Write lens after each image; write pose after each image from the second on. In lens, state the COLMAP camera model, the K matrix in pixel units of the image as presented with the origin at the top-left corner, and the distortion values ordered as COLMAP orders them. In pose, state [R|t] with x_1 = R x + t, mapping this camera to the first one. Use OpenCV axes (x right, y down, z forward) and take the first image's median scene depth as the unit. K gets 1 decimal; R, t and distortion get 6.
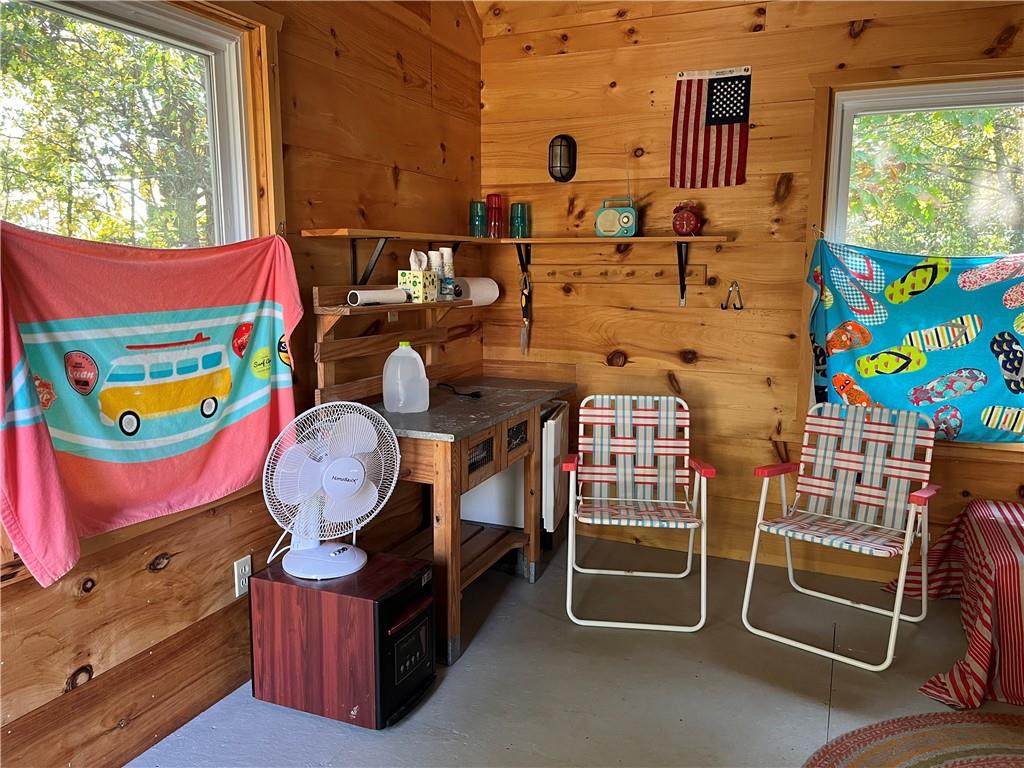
lens RADIAL K [[770.4, 0, 517.0], [0, 770.4, 380.1], [0, 0, 1]] dist [0.055012, -0.084796]
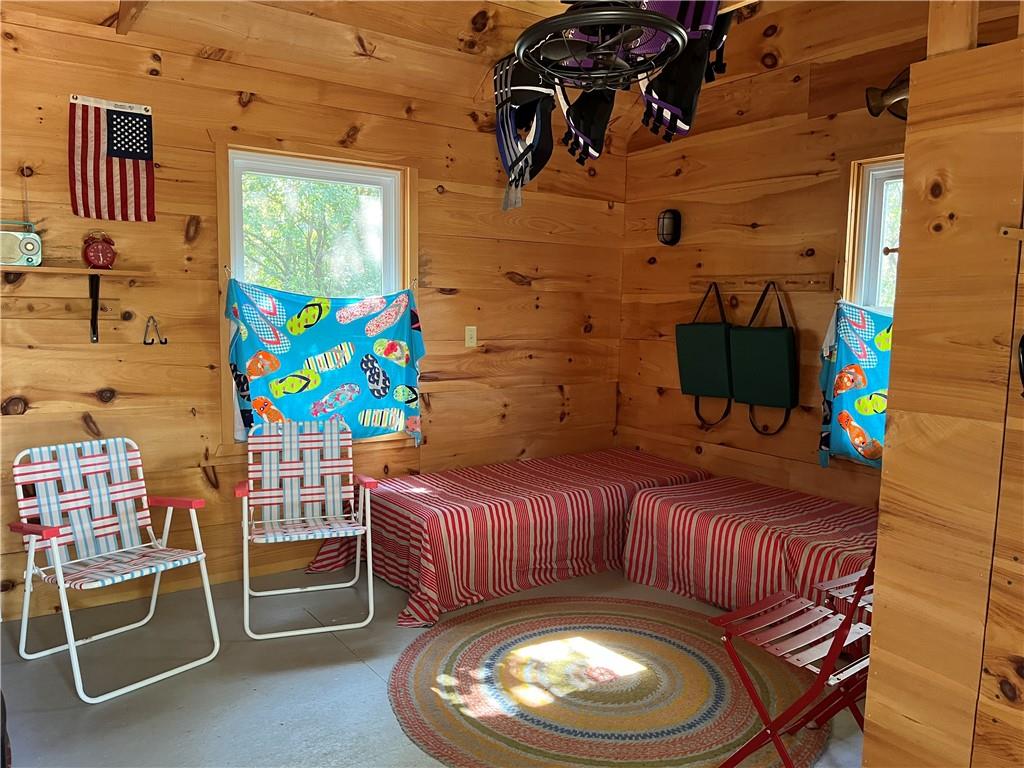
lens RADIAL K [[770.4, 0, 517.0], [0, 770.4, 380.1], [0, 0, 1]] dist [0.055012, -0.084796]
pose [[0.508584, -0.074817, 0.857756, -0.364904], [0.103681, 0.994290, 0.025250, -0.022583], [-0.854747, 0.076091, 0.513437, 0.090024]]
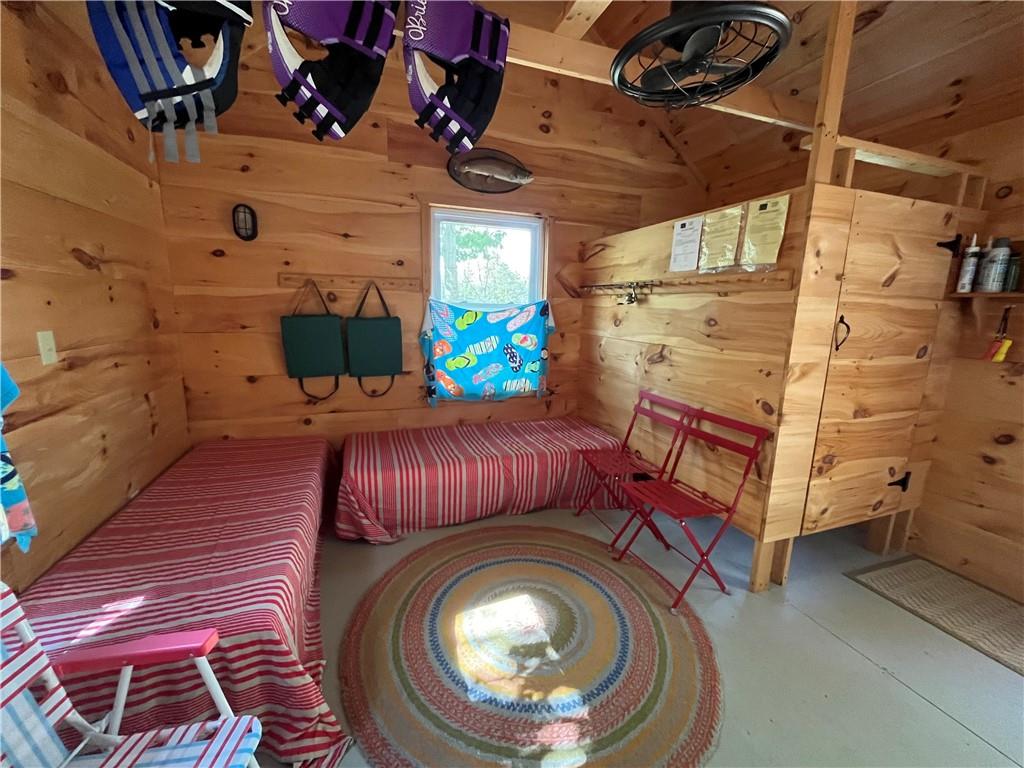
lens RADIAL K [[412.7, 0, 511.2], [0, 412.7, 379.7], [0, 0, 1]] dist [-0.000351, -0.000110]
pose [[-0.683597, -0.143639, 0.715586, 0.074097], [0.080132, 0.959745, 0.269199, -0.121646], [-0.725447, 0.241365, -0.644569, 0.784051]]
